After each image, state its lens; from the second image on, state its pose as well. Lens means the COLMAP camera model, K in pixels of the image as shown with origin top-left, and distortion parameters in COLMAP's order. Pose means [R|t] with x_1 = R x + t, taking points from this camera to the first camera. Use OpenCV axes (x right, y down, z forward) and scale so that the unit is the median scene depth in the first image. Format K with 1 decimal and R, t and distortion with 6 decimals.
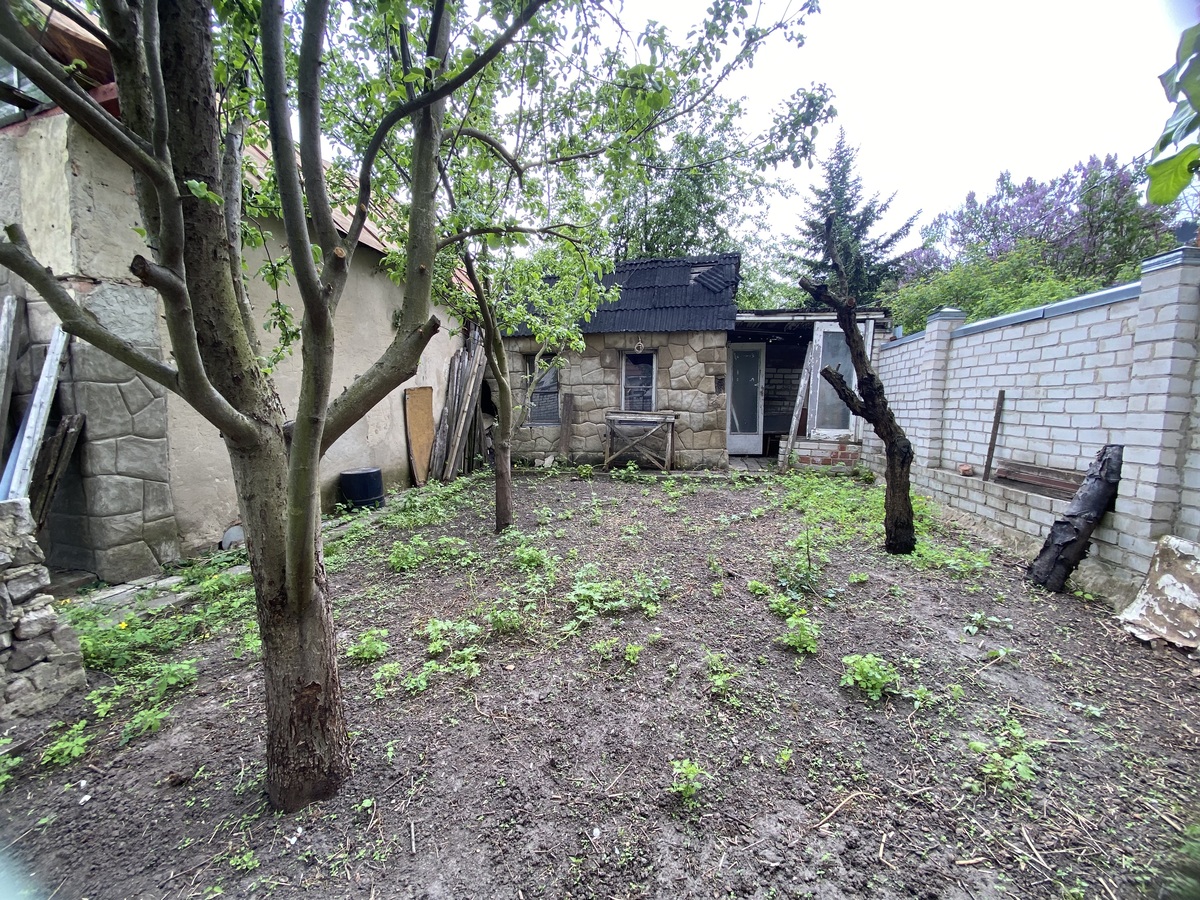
lens RADIAL K [[480.4, 0, 600.0], [0, 480.4, 450.0], [0, 0, 1]] dist [0.021228, -0.020822]
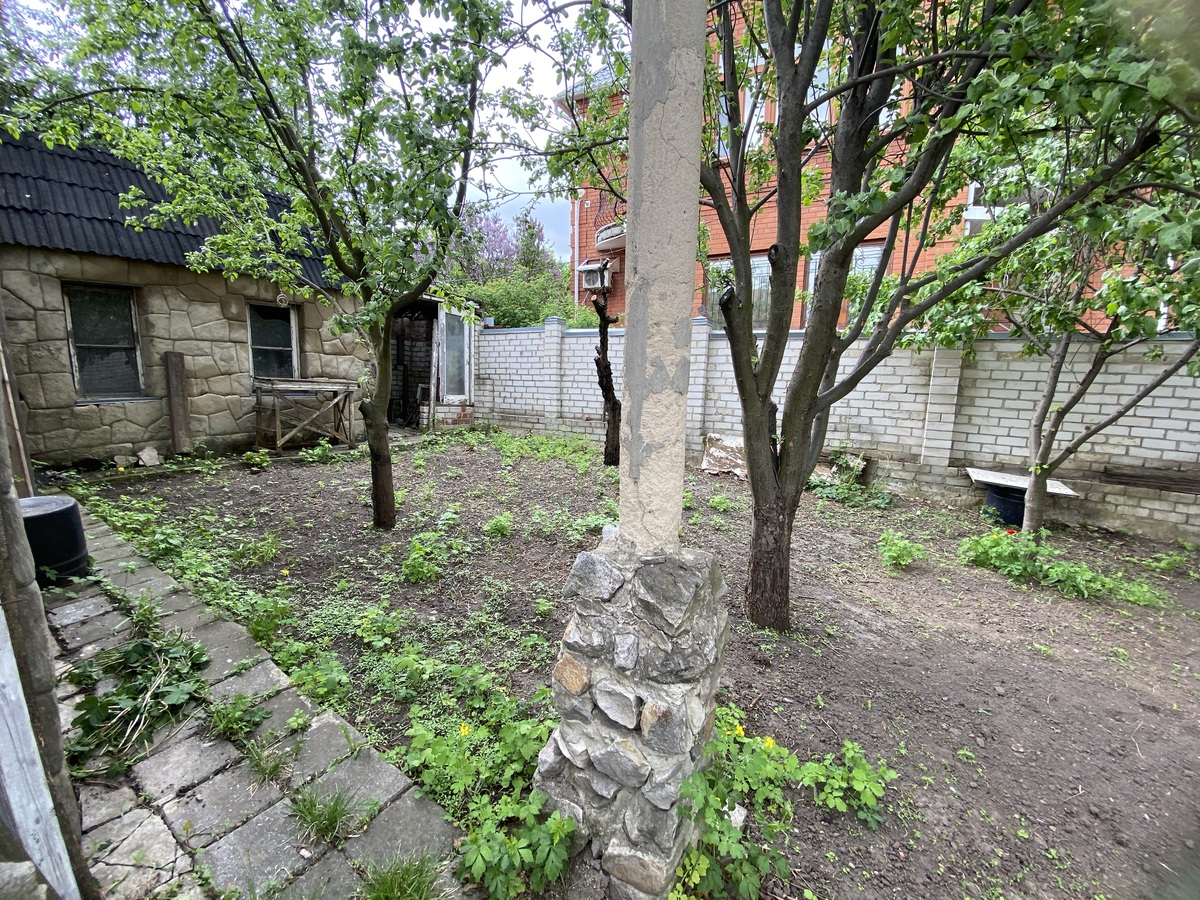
lens RADIAL K [[480.4, 0, 600.0], [0, 480.4, 450.0], [0, 0, 1]] dist [0.021228, -0.020822]
pose [[0.369331, -0.131151, 0.919997, -0.523811], [0.060208, 0.991288, 0.117144, -0.025924], [-0.927345, 0.012126, 0.374010, 0.205863]]
